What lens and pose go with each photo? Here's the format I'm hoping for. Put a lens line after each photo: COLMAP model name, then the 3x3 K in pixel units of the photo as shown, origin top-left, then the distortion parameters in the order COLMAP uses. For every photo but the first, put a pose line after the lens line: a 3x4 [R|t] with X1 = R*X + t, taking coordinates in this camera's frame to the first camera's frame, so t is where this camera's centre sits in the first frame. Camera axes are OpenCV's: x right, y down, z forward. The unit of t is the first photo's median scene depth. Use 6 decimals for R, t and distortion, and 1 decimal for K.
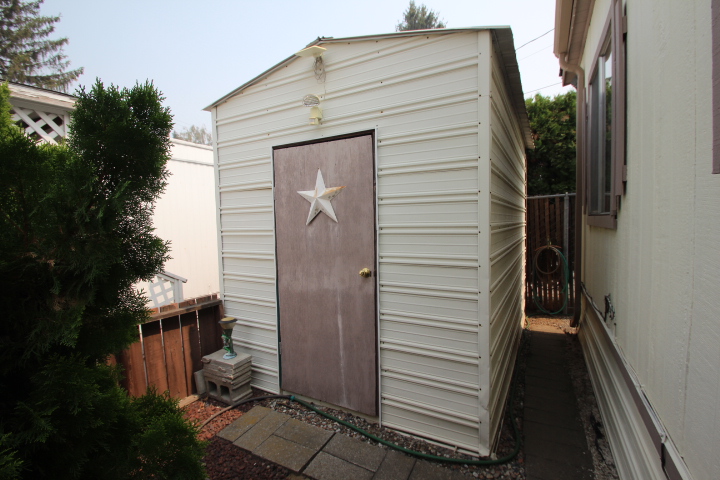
lens RADIAL K [[333.0, 0, 358.5], [0, 333.0, 239.0], [0, 0, 1]] dist [-0.002093, -0.004952]
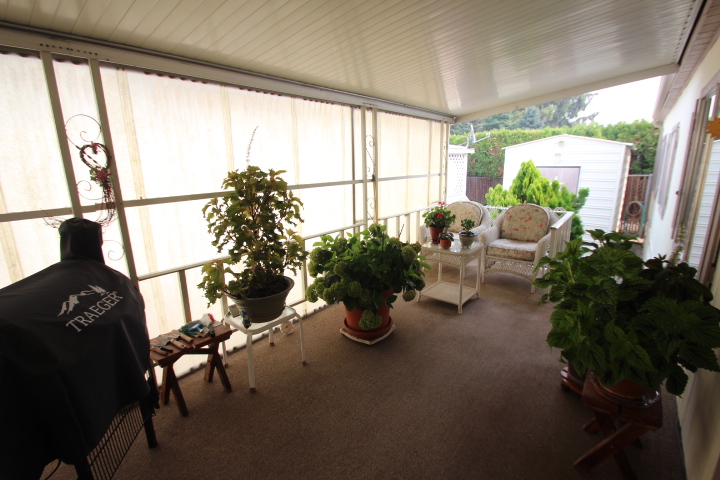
lens RADIAL K [[333.0, 0, 361.0], [0, 333.0, 239.7], [0, 0, 1]] dist [-0.002093, -0.004952]
pose [[0.986254, 0.044731, -0.159068, -0.696199], [-0.014864, 0.982777, 0.184199, -0.093053], [0.164567, -0.179303, 0.969932, -1.186788]]
